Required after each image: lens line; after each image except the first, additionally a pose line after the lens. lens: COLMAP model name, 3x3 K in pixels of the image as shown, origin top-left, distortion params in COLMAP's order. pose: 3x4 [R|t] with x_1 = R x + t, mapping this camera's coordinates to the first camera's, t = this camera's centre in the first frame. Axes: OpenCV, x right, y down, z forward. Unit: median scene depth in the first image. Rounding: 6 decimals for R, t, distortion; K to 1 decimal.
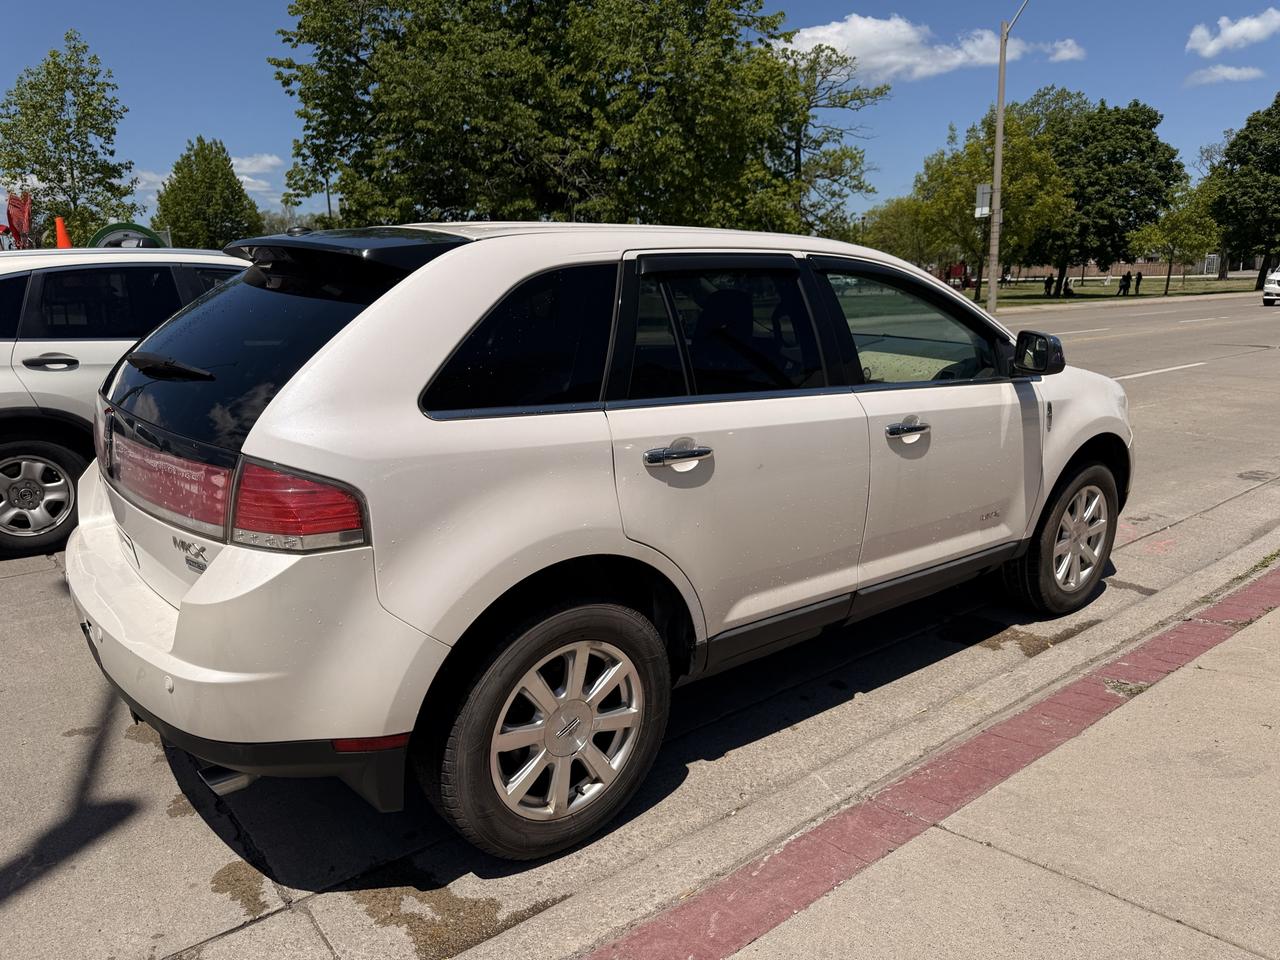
lens RADIAL K [[914.3, 0, 642.1], [0, 914.3, 476.9], [0, 0, 1]] dist [0.018790, -0.024471]
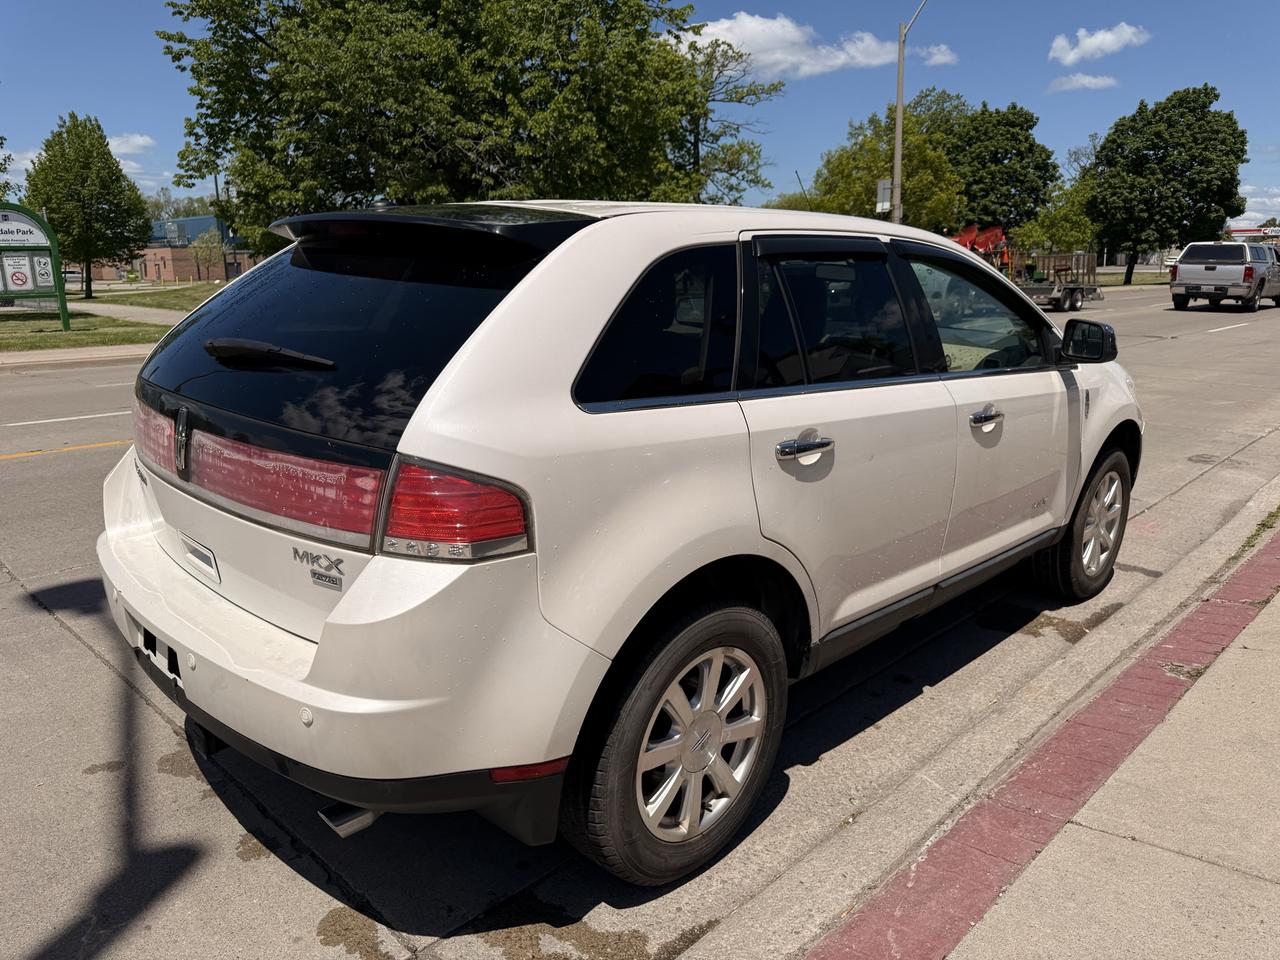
lens RADIAL K [[916.6, 0, 643.7], [0, 916.6, 463.6], [0, 0, 1]] dist [0.008857, -0.011188]
pose [[0.993575, -0.014594, 0.112233, -0.144581], [0.015058, 0.999881, -0.003284, -0.003955], [-0.112172, 0.004953, 0.993676, 0.045030]]
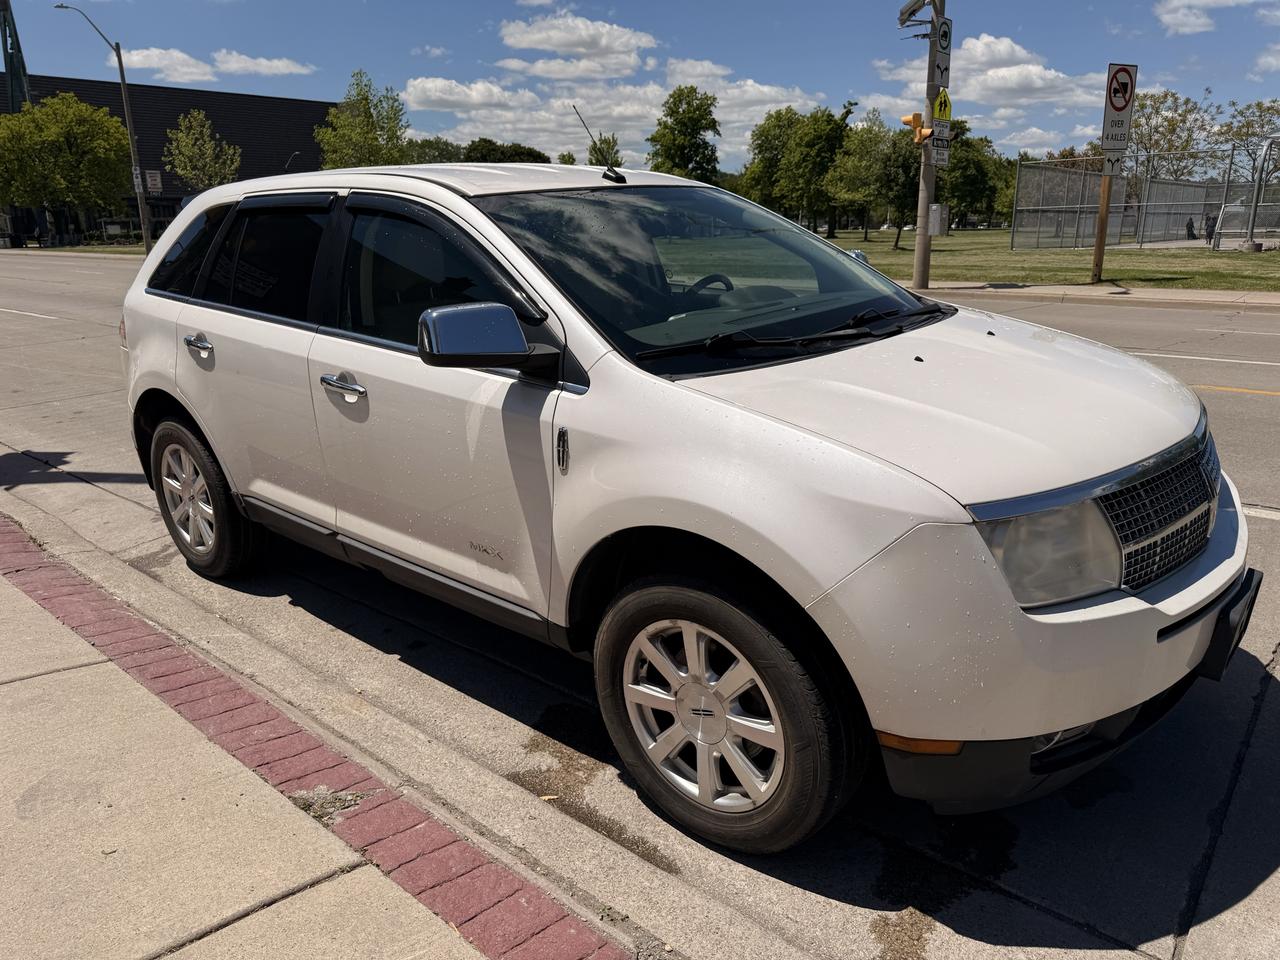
lens RADIAL K [[917.7, 0, 642.6], [0, 917.7, 478.4], [0, 0, 1]] dist [0.008105, -0.013107]
pose [[0.172083, 0.280760, -0.944225, 0.962167], [-0.198847, 0.948693, 0.245849, -0.193892], [0.964804, 0.145450, 0.219082, 0.852228]]
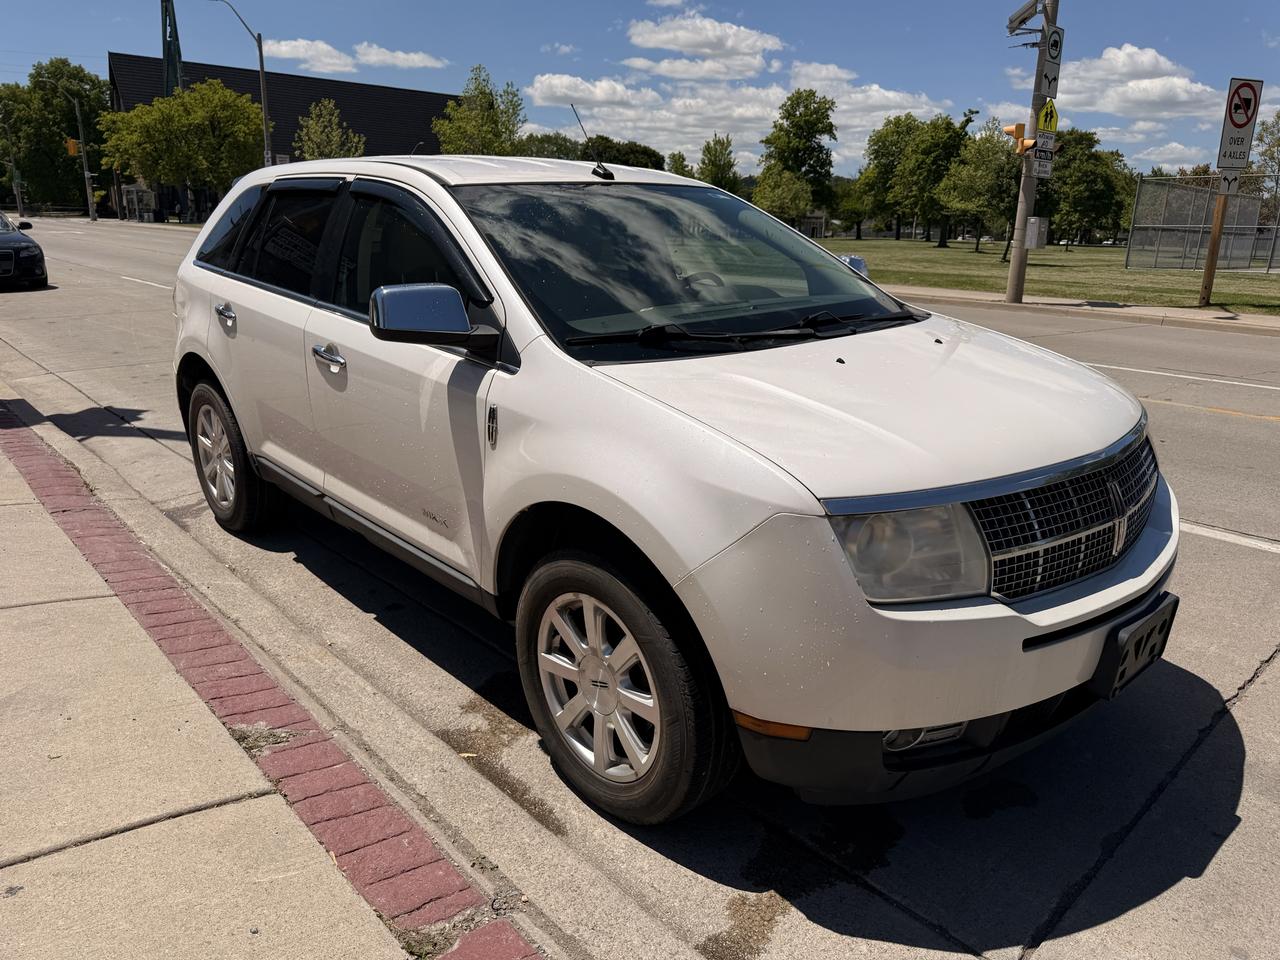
lens RADIAL K [[917.6, 0, 642.5], [0, 917.6, 465.1], [0, 0, 1]] dist [0.014222, -0.022544]
pose [[0.053930, 0.276436, -0.959518, 1.004093], [-0.239345, 0.936483, 0.256347, -0.215294], [0.969436, 0.215831, 0.116668, 0.957548]]
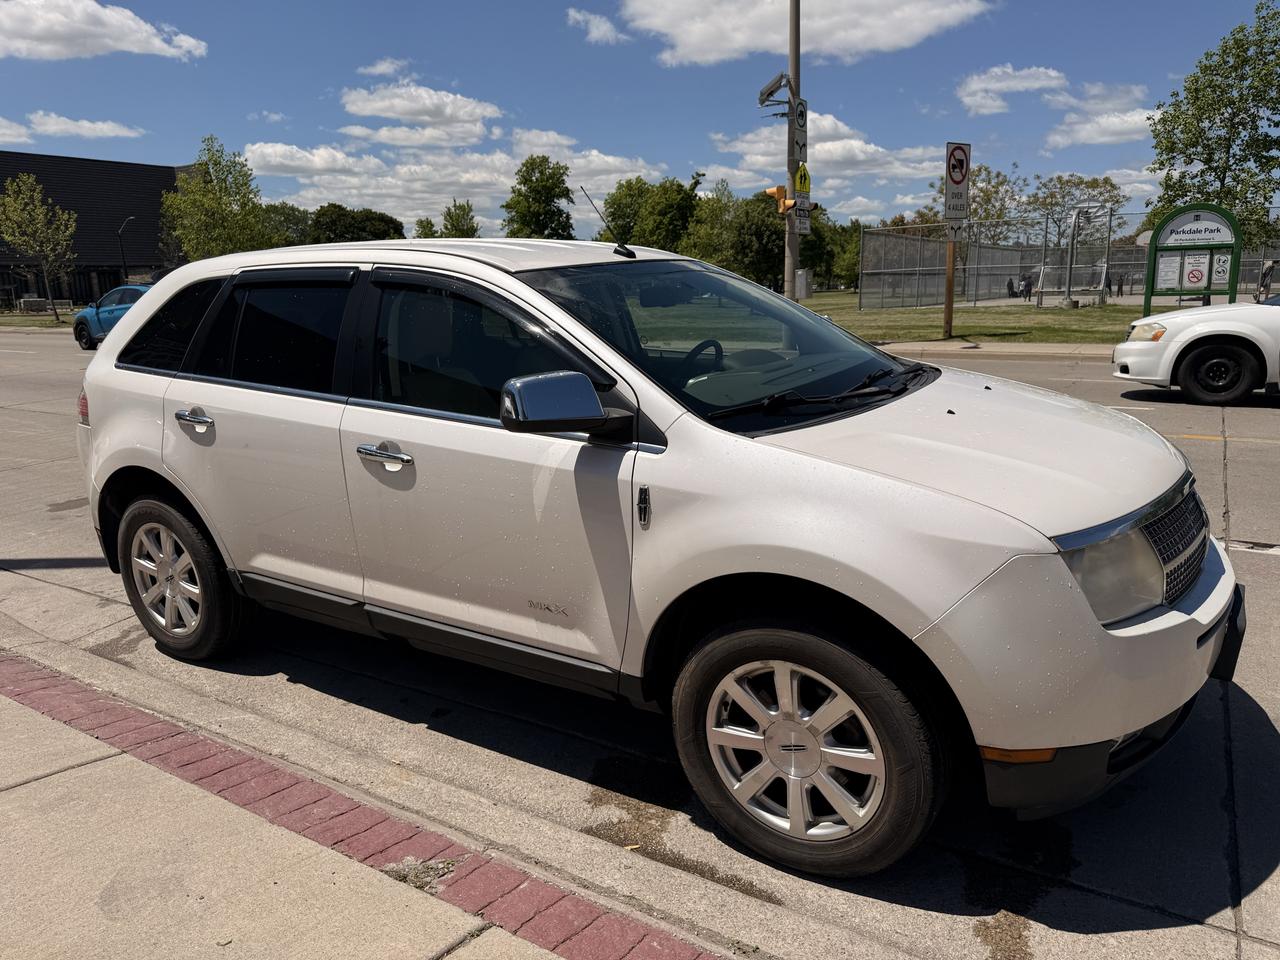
lens RADIAL K [[914.3, 0, 642.1], [0, 914.3, 476.9], [0, 0, 1]] dist [0.018790, -0.024471]
pose [[0.322434, 0.207837, -0.923493, 0.961701], [-0.185643, 0.970537, 0.153608, -0.172077], [0.928210, 0.121912, 0.351517, 0.711073]]
